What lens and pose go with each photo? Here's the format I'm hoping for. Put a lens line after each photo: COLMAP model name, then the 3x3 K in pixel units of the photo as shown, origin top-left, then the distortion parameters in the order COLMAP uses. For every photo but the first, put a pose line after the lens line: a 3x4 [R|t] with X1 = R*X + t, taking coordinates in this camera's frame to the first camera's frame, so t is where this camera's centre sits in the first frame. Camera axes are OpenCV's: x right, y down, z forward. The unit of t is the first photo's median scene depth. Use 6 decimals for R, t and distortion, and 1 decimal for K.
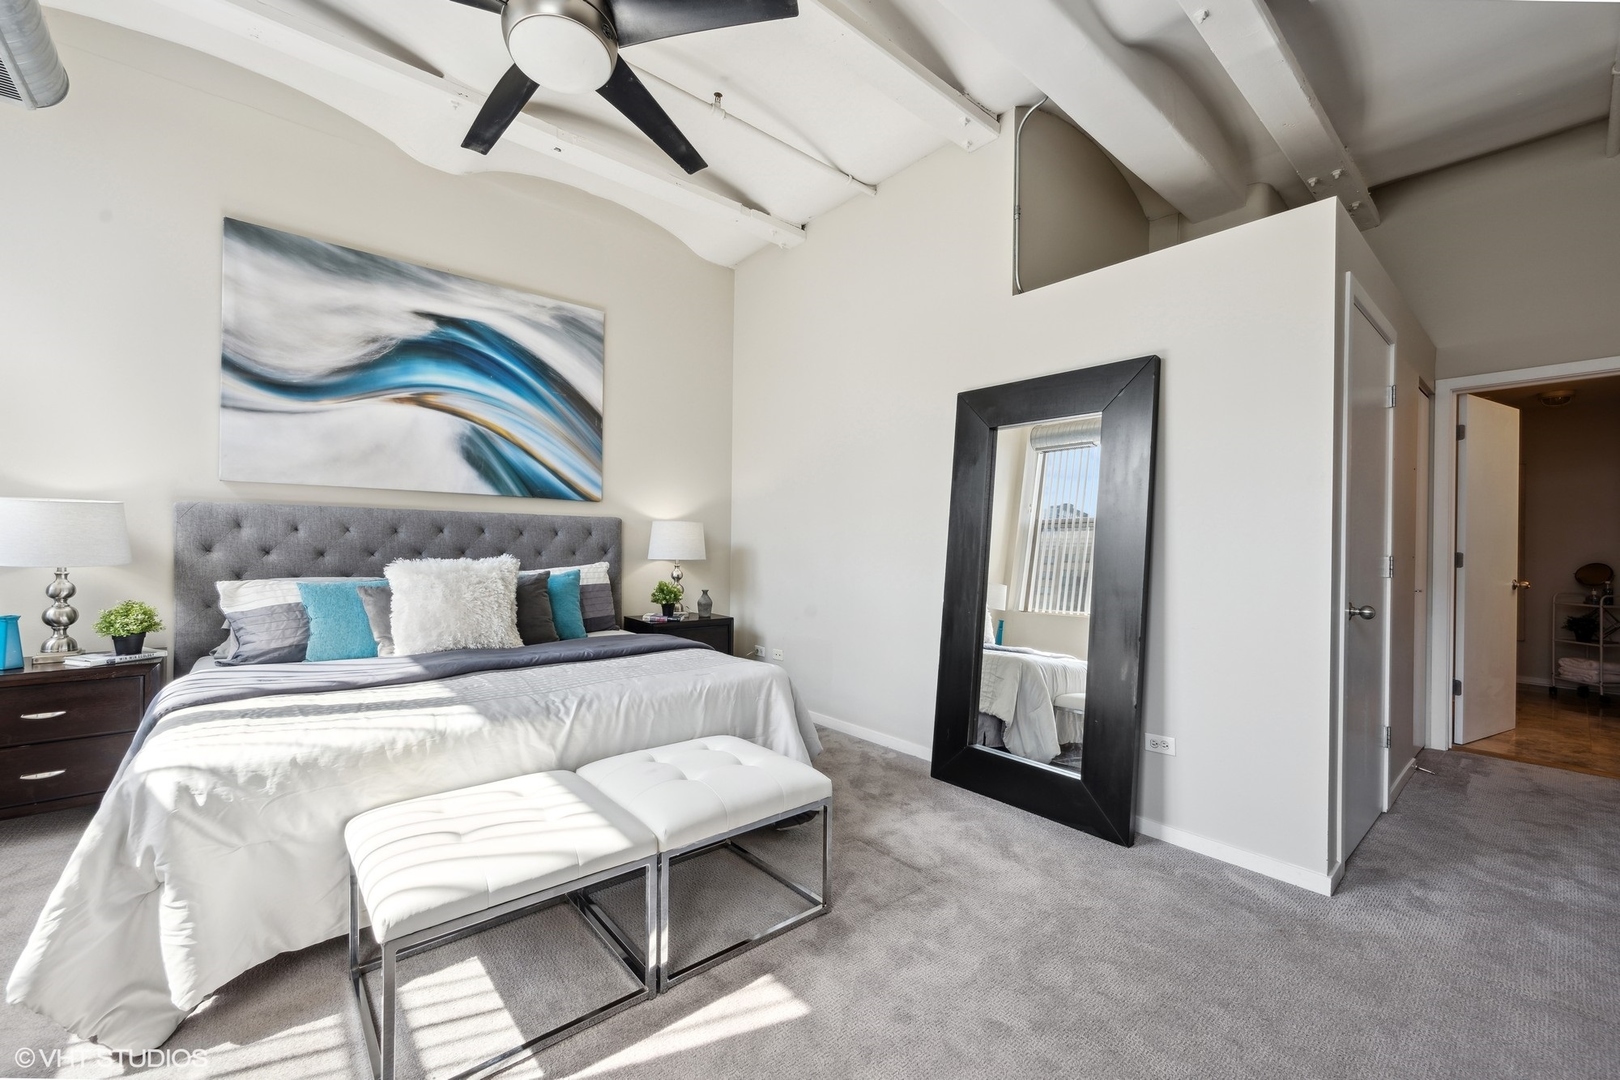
lens RADIAL K [[652.6, 0, 806.4], [0, 652.6, 545.1], [0, 0, 1]] dist [-0.001140, -0.000683]
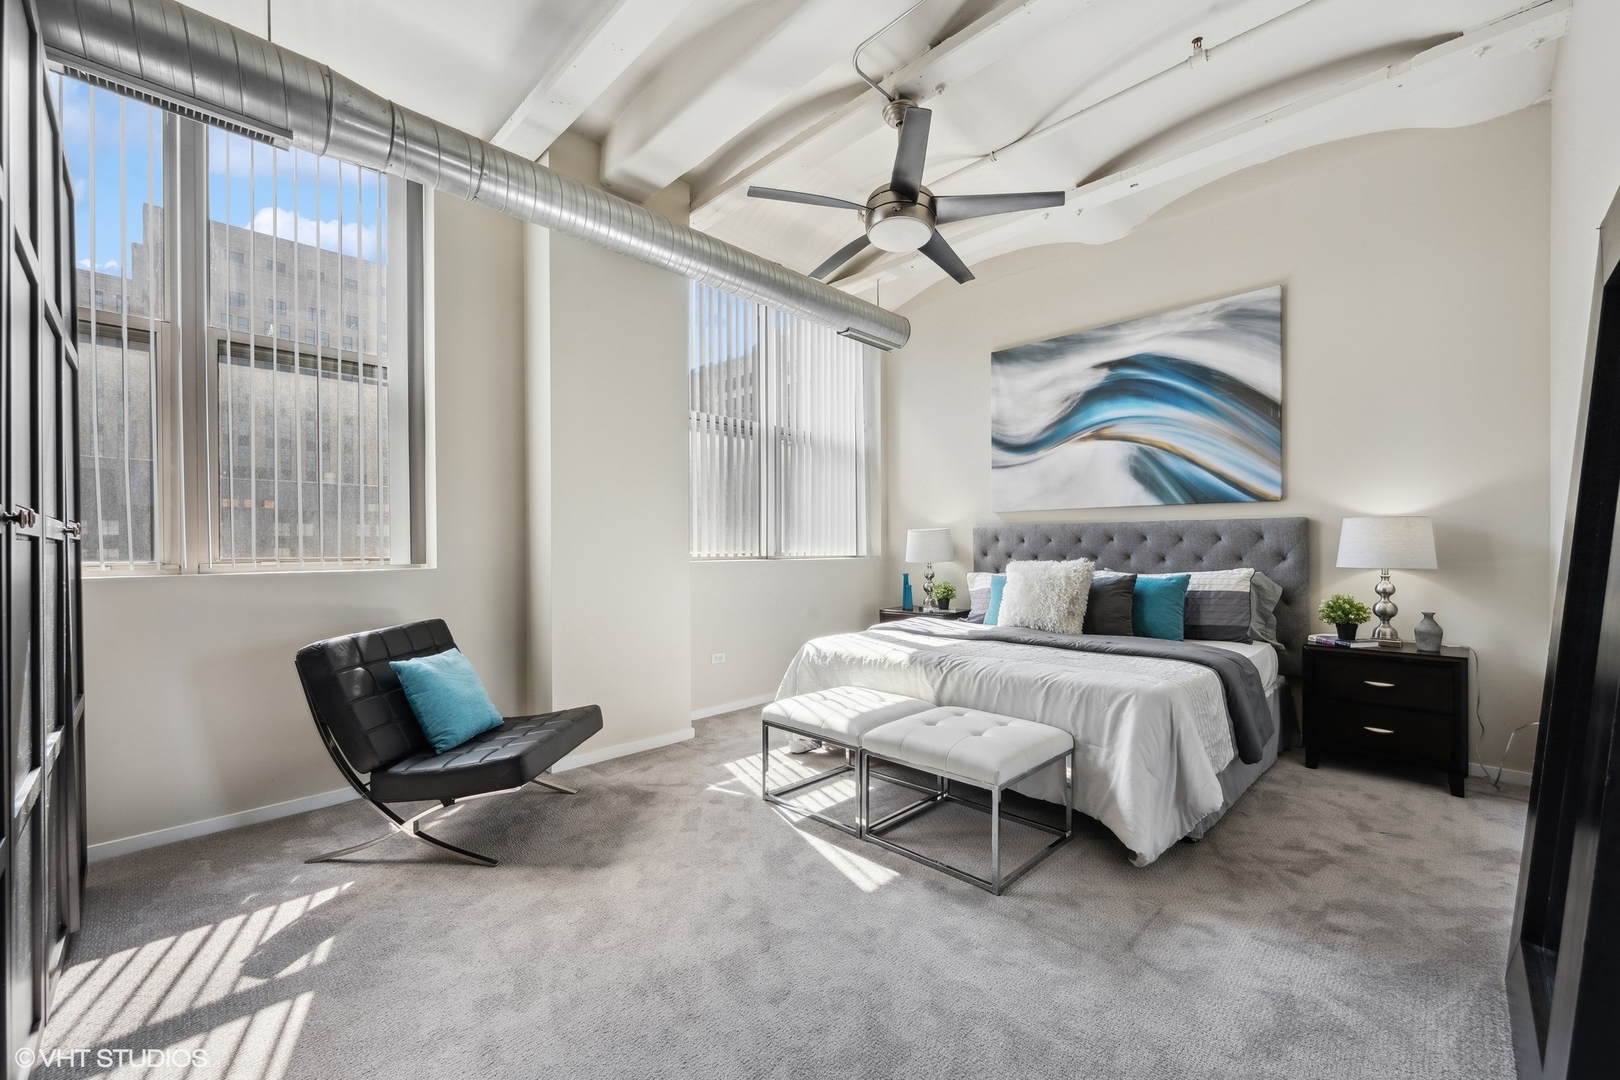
lens RADIAL K [[652.6, 0, 807.1], [0, 652.6, 550.5], [0, 0, 1]] dist [-0.001140, -0.000683]
pose [[0.070287, -0.007870, -0.997496, 0.644976], [0.002836, 0.999966, -0.007690, 0.007266], [0.997523, -0.002288, 0.070307, 0.372785]]
